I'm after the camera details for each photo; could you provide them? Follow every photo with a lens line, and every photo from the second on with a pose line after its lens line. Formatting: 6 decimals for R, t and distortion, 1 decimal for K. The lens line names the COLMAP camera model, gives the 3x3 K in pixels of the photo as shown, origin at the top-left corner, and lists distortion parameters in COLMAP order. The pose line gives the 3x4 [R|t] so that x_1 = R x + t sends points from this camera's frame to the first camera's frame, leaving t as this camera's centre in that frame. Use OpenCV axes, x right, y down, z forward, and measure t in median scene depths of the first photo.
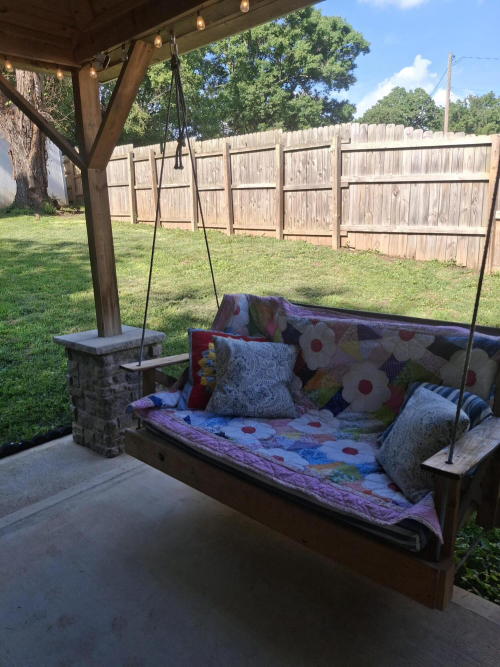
lens RADIAL K [[489.0, 0, 250.2], [0, 489.0, 336.6], [0, 0, 1]] dist [0.094839, -0.190325]
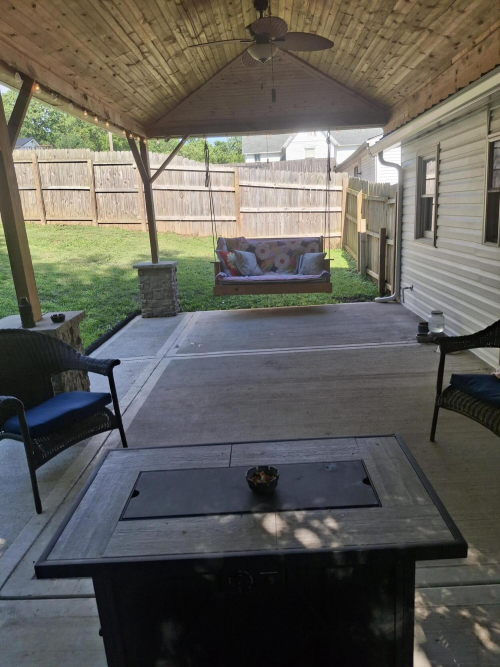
lens RADIAL K [[489.0, 0, 250.2], [0, 489.0, 336.6], [0, 0, 1]] dist [0.094839, -0.190325]
pose [[0.762943, -0.157742, 0.626925, -0.561326], [0.159283, 0.985745, 0.054184, 0.107591], [-0.626535, 0.058519, 0.777193, -0.360971]]
